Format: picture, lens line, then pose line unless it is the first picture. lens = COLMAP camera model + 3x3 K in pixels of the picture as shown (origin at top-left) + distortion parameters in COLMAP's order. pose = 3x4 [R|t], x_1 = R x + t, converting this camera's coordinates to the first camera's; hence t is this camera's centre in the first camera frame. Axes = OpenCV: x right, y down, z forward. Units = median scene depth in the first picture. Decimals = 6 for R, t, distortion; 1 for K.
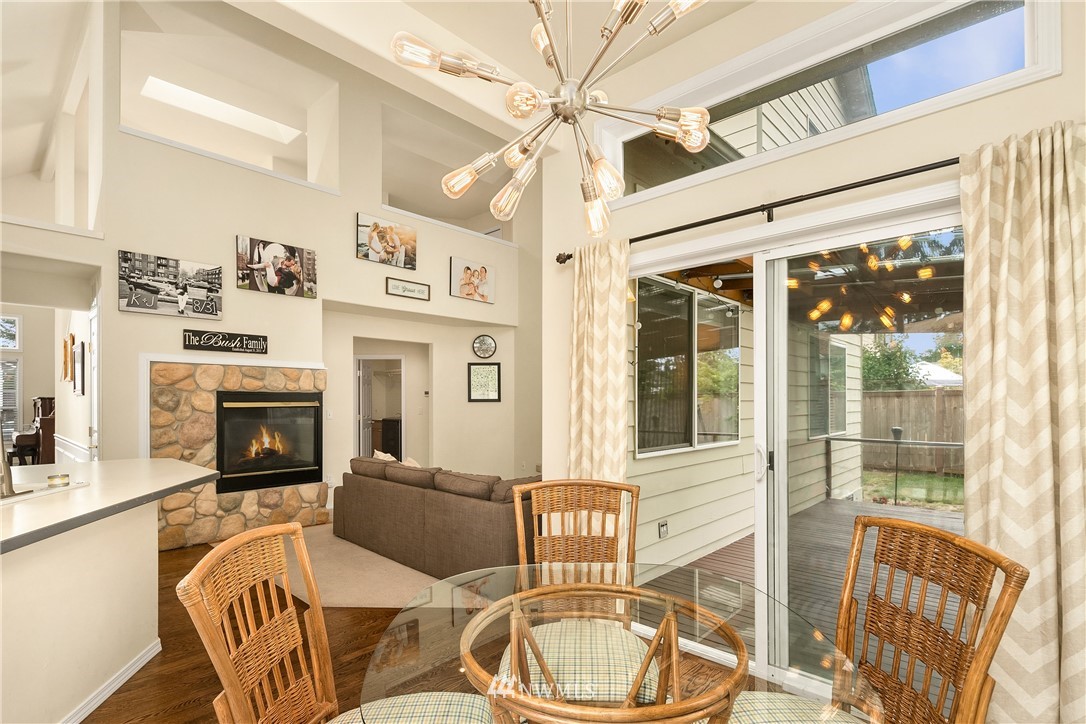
lens RADIAL K [[529.8, 0, 543.8], [0, 529.8, 405.4], [0, 0, 1]] dist [0.011442, -0.005612]
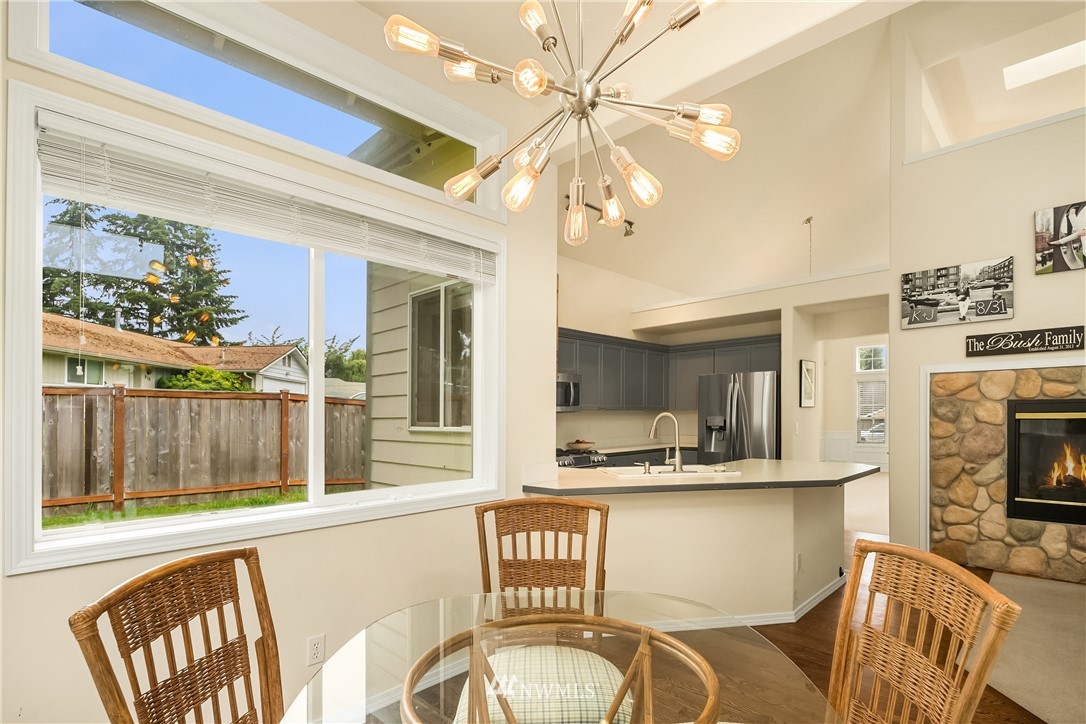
lens RADIAL K [[529.8, 0, 541.7], [0, 529.8, 416.9], [0, 0, 1]] dist [0.011442, -0.005612]
pose [[-0.022408, -0.001238, -0.999748, 0.278290], [-0.004354, 0.999990, -0.001140, 0.005070], [0.999739, 0.004328, -0.022413, 0.254031]]
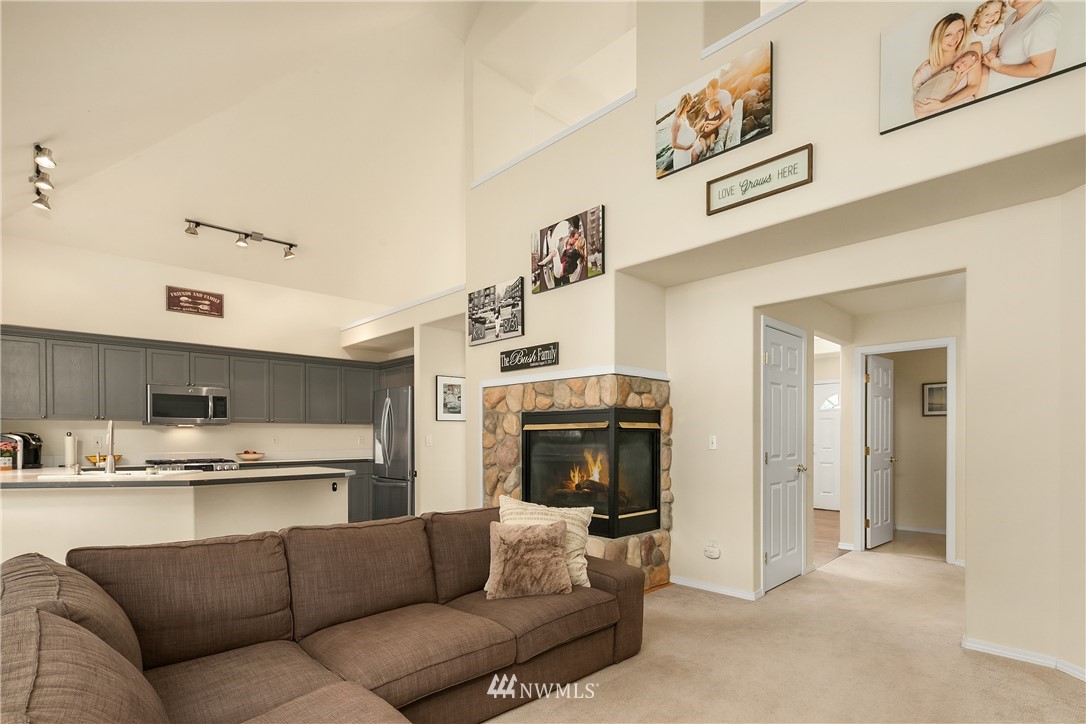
lens RADIAL K [[529.8, 0, 536.3], [0, 529.8, 444.4], [0, 0, 1]] dist [0.011442, -0.005612]
pose [[-0.052649, 0.016321, -0.998480, 0.309370], [-0.003114, 0.999859, 0.016508, 0.013252], [0.998608, 0.003978, -0.052590, 1.075664]]
